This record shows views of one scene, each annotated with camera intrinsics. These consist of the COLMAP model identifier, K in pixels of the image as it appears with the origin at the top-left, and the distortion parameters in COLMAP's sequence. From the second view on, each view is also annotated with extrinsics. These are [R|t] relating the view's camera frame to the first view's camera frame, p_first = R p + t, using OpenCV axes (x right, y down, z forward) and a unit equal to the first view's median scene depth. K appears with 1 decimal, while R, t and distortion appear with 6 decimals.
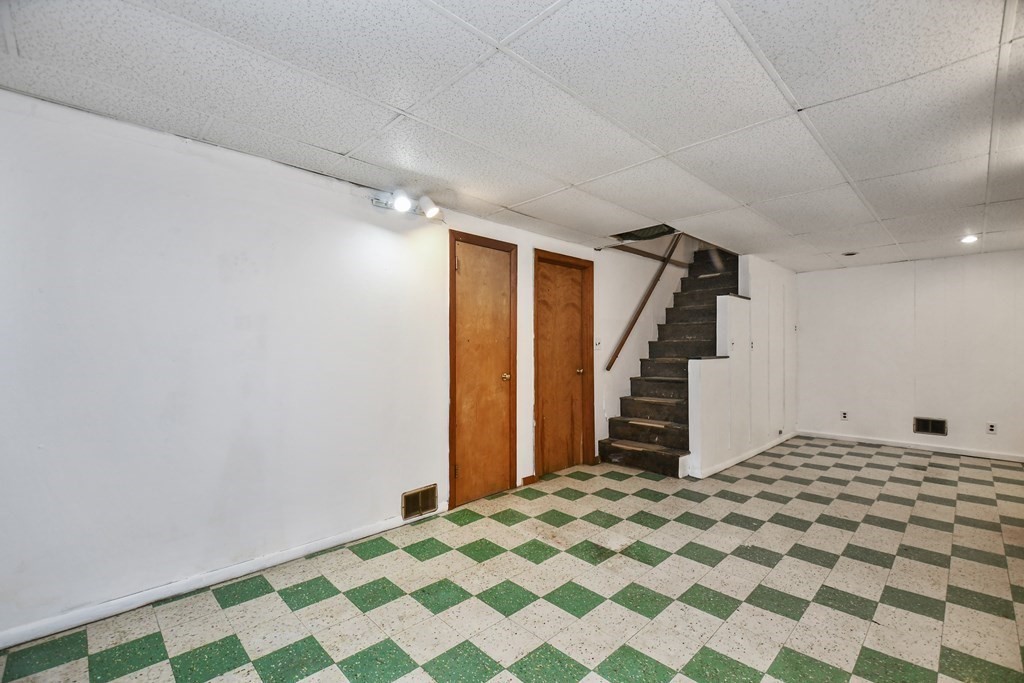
lens RADIAL K [[438.0, 0, 500.8], [0, 438.0, 341.9], [0, 0, 1]] dist [0.014952, -0.011627]
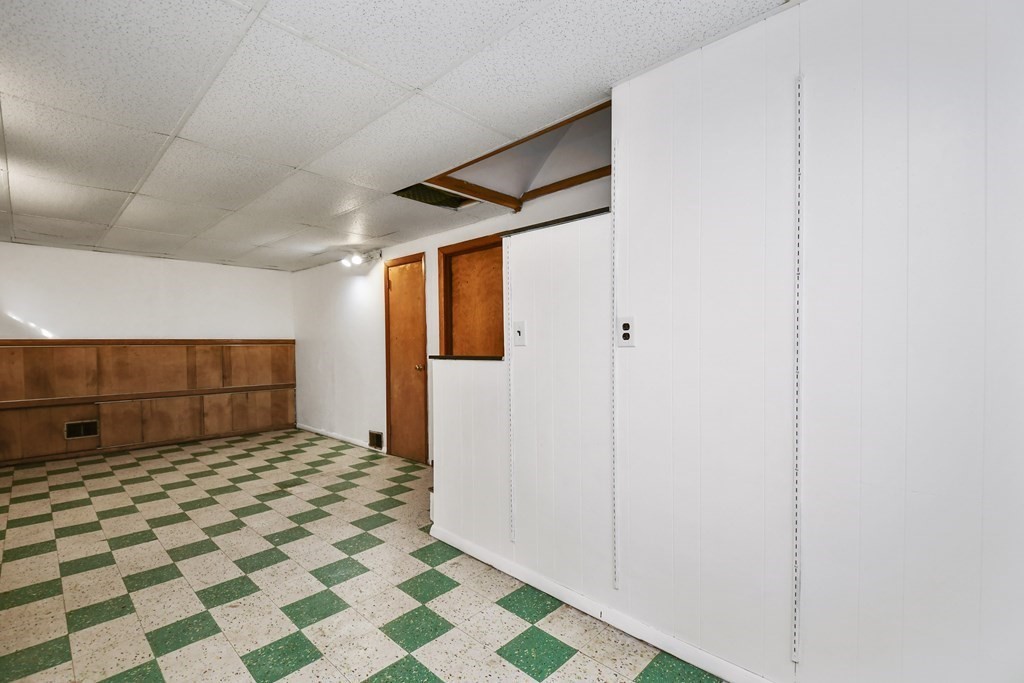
lens RADIAL K [[449.4, 0, 512.0], [0, 449.4, 341.5], [0, 0, 1]] dist [-0.002729, -0.010322]
pose [[0.072691, -0.012561, -0.997275, 1.487578], [0.021444, 0.999709, -0.011029, 0.034781], [0.997124, -0.020584, 0.072939, 1.389357]]
